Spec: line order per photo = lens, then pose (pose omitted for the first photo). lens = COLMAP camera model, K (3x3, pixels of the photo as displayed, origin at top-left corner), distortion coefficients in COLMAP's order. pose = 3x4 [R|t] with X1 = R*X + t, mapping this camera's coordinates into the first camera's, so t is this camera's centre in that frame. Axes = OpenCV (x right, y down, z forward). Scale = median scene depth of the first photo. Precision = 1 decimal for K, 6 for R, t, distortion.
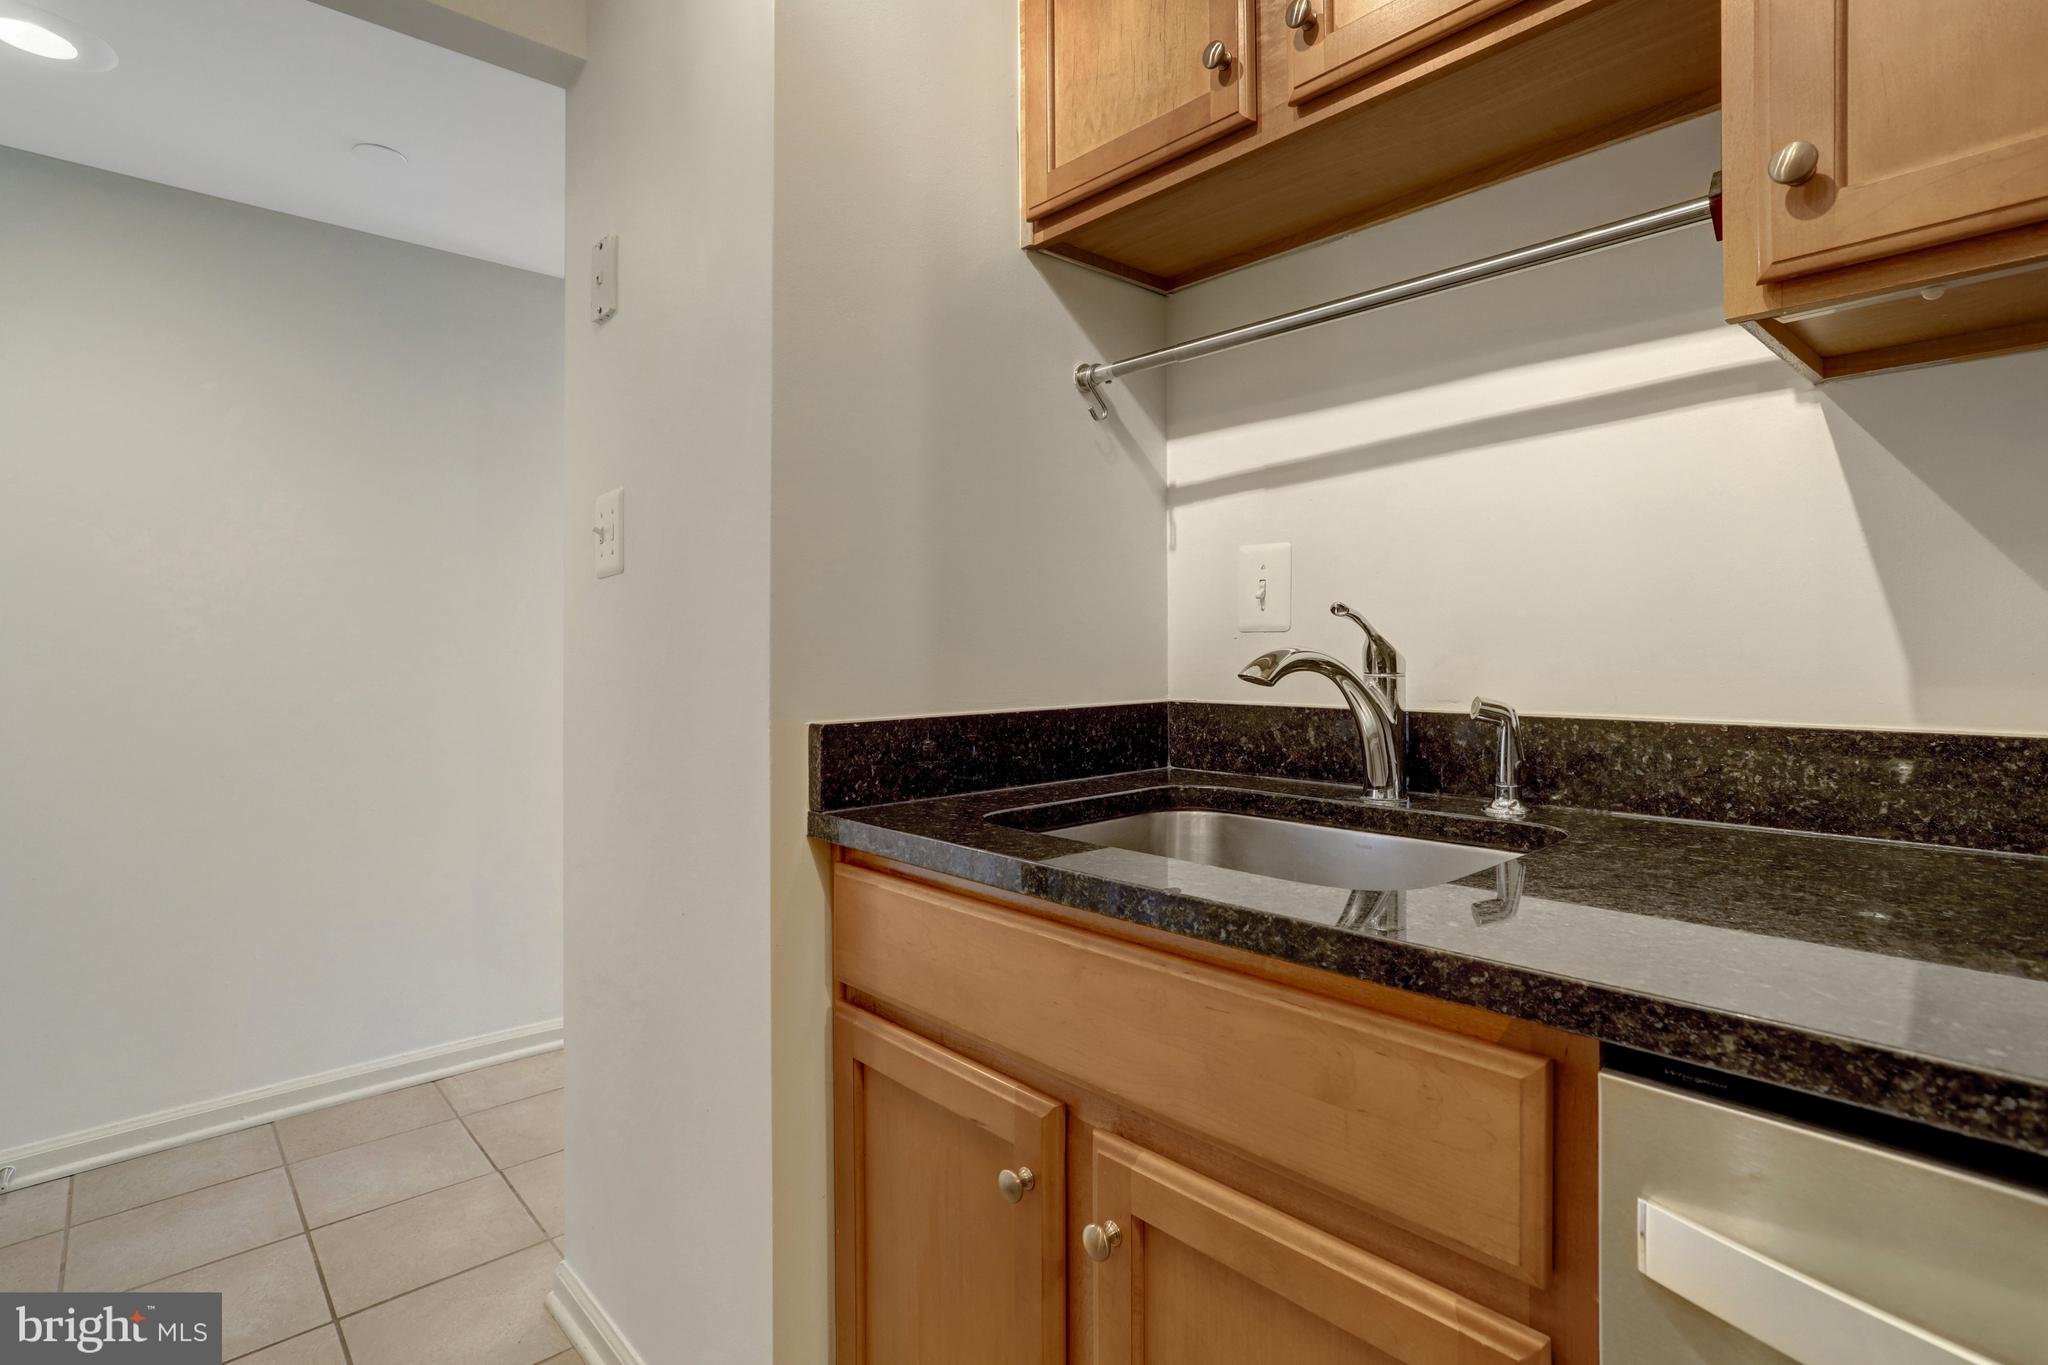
lens RADIAL K [[1041.0, 0, 1045.2], [0, 1041.0, 649.7], [0, 0, 1]] dist [-0.037402, 0.022975]
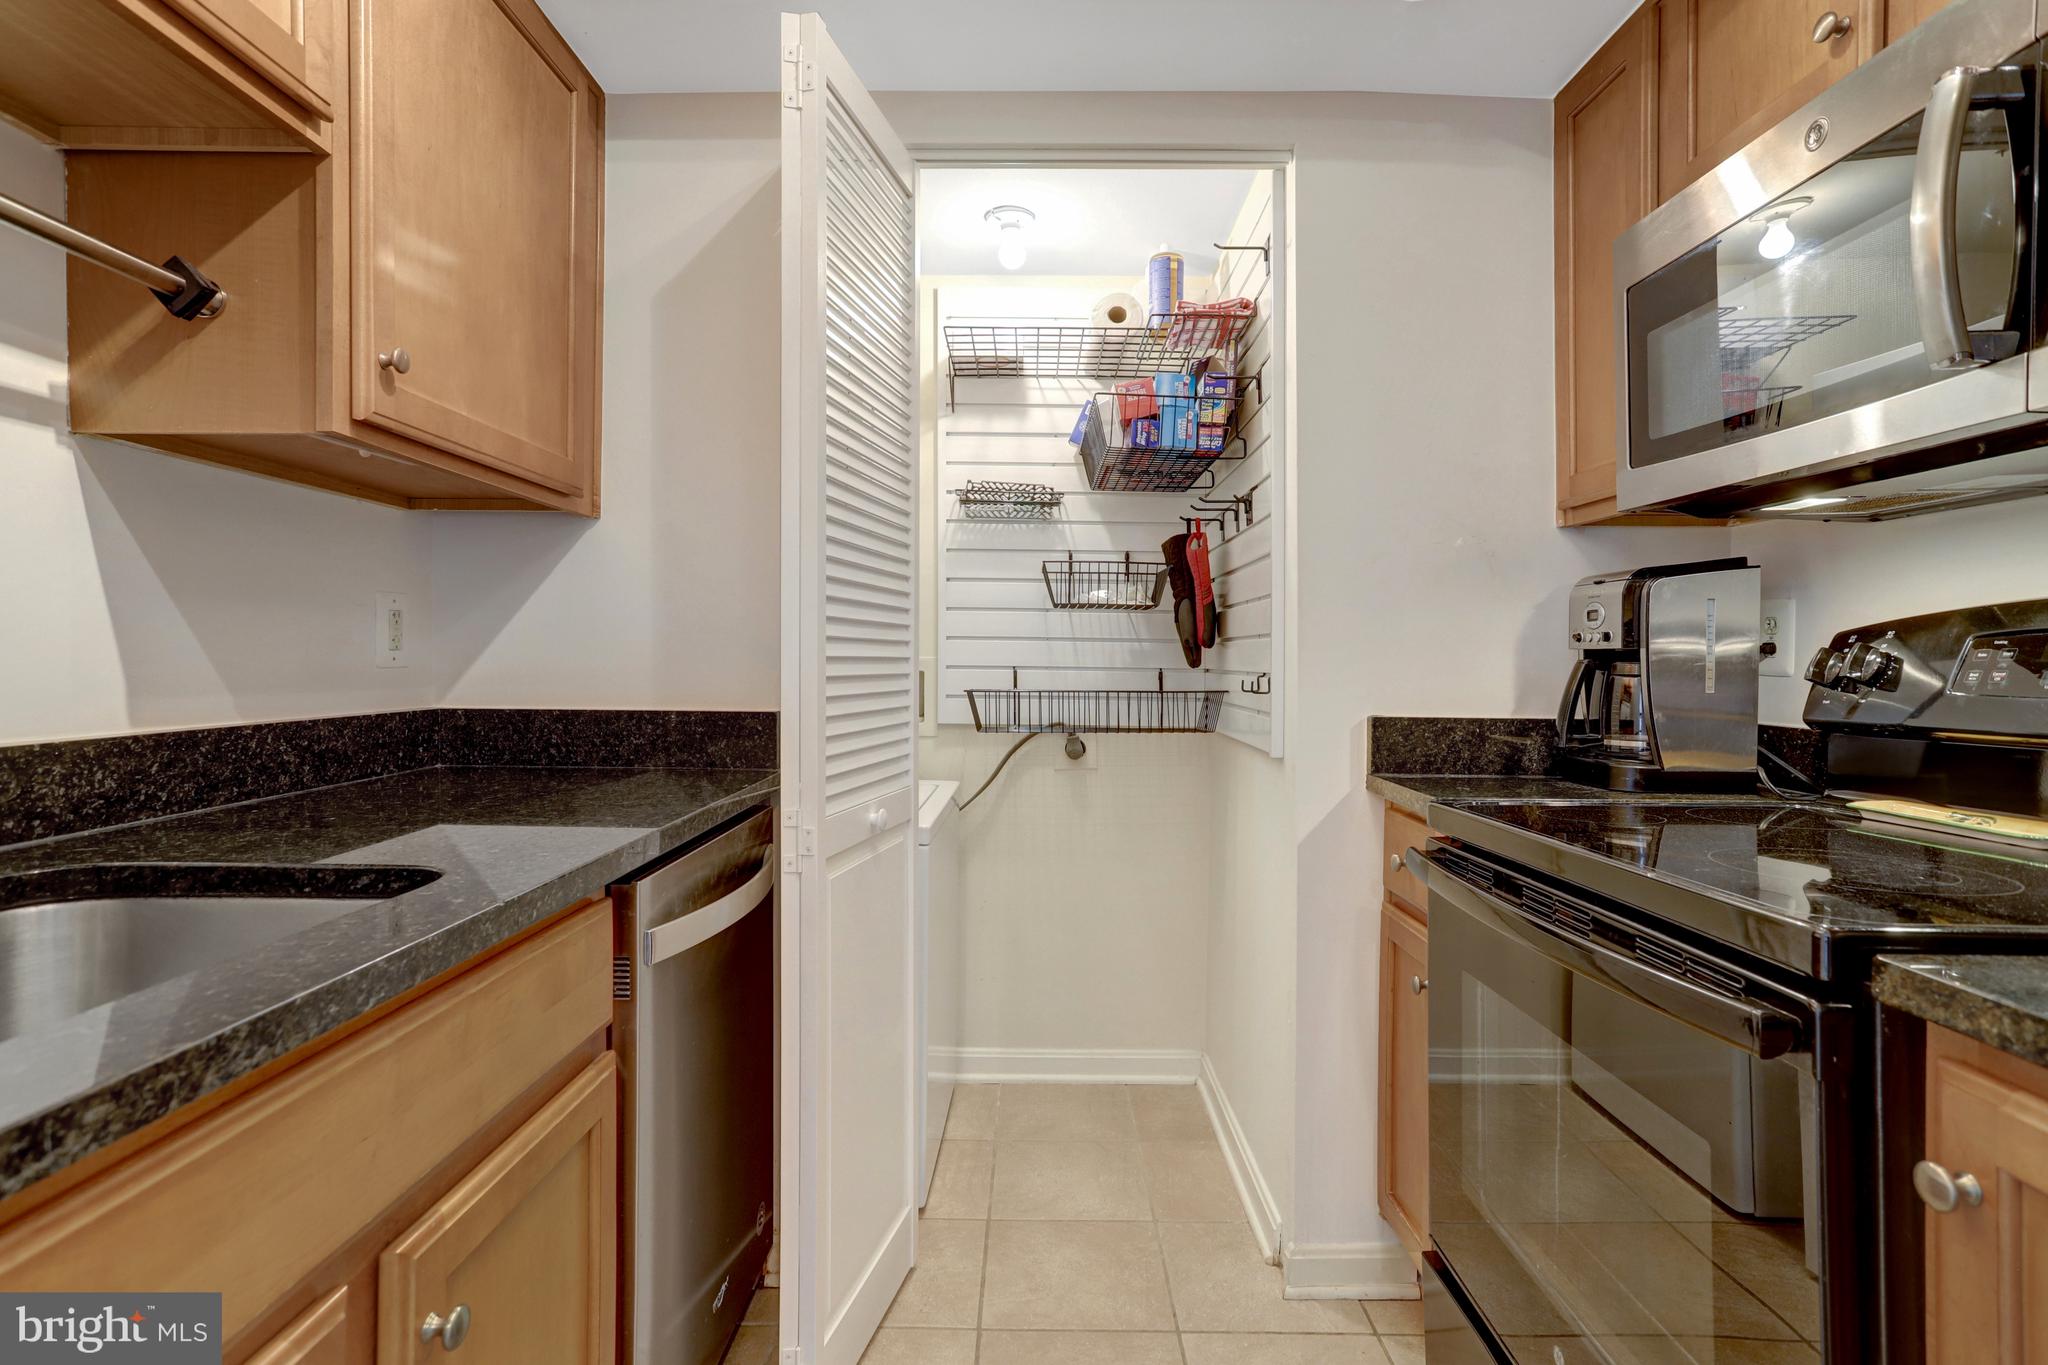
lens RADIAL K [[1041.0, 0, 1019.9], [0, 1041.0, 675.9], [0, 0, 1]] dist [-0.037402, 0.022975]
pose [[-0.734379, -0.009580, 0.678672, -0.661343], [-0.002647, 0.999933, 0.011251, -0.007260], [-0.678734, 0.006466, -0.734356, 0.960832]]
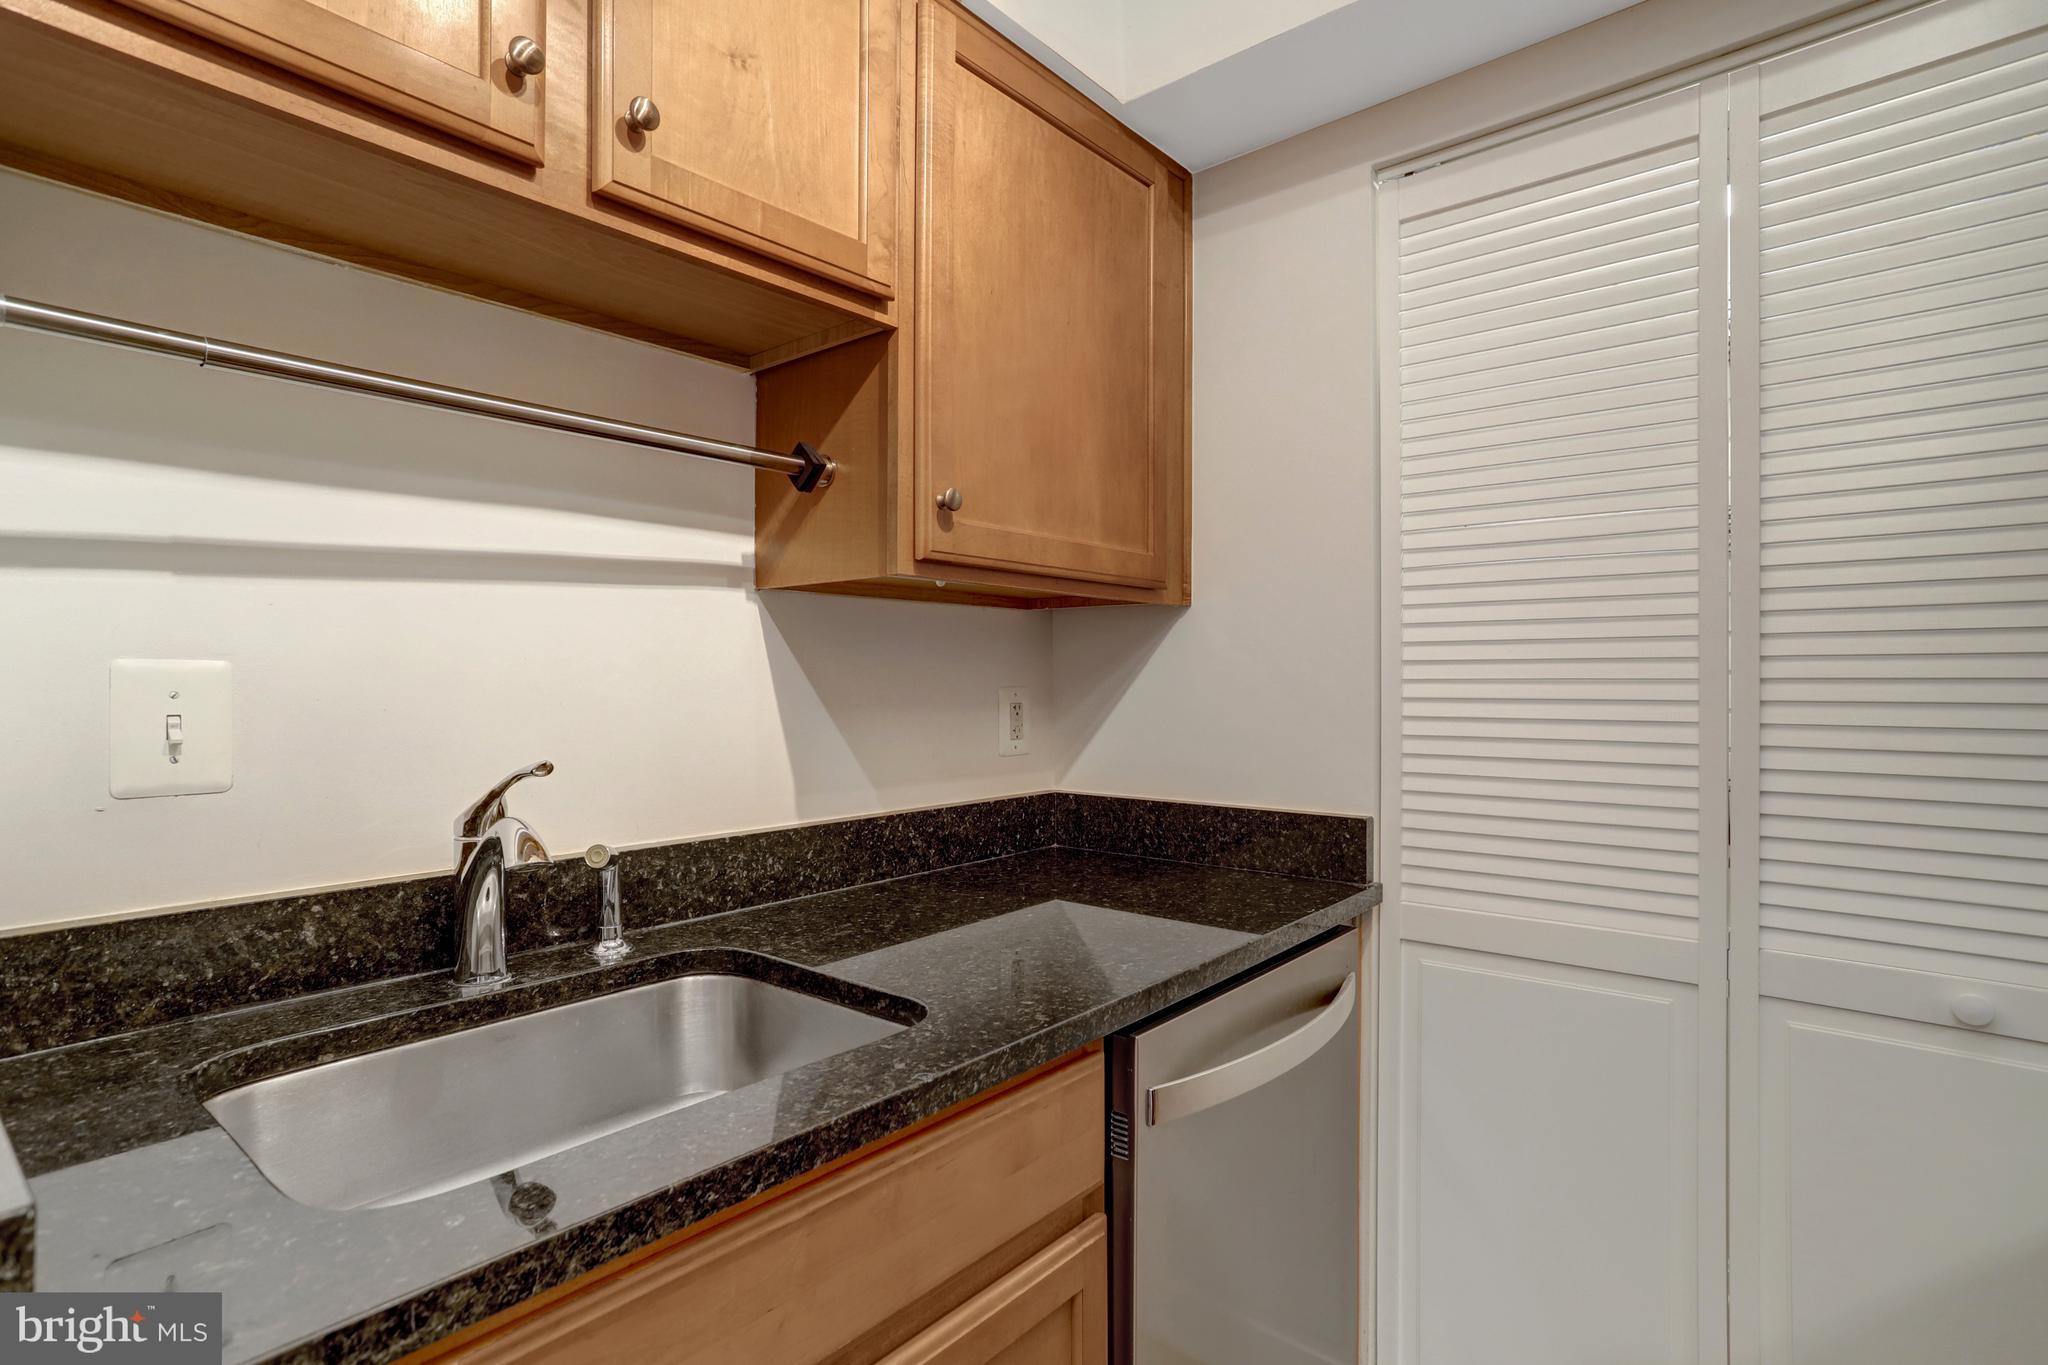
lens RADIAL K [[1041.0, 0, 992.5], [0, 1041.0, 690.0], [0, 0, 1]] dist [-0.037402, 0.022975]
pose [[-0.129602, -0.001129, 0.991566, -0.621547], [0.005739, 0.999982, 0.001889, -0.103358], [-0.991550, 0.005935, -0.129593, 0.738734]]
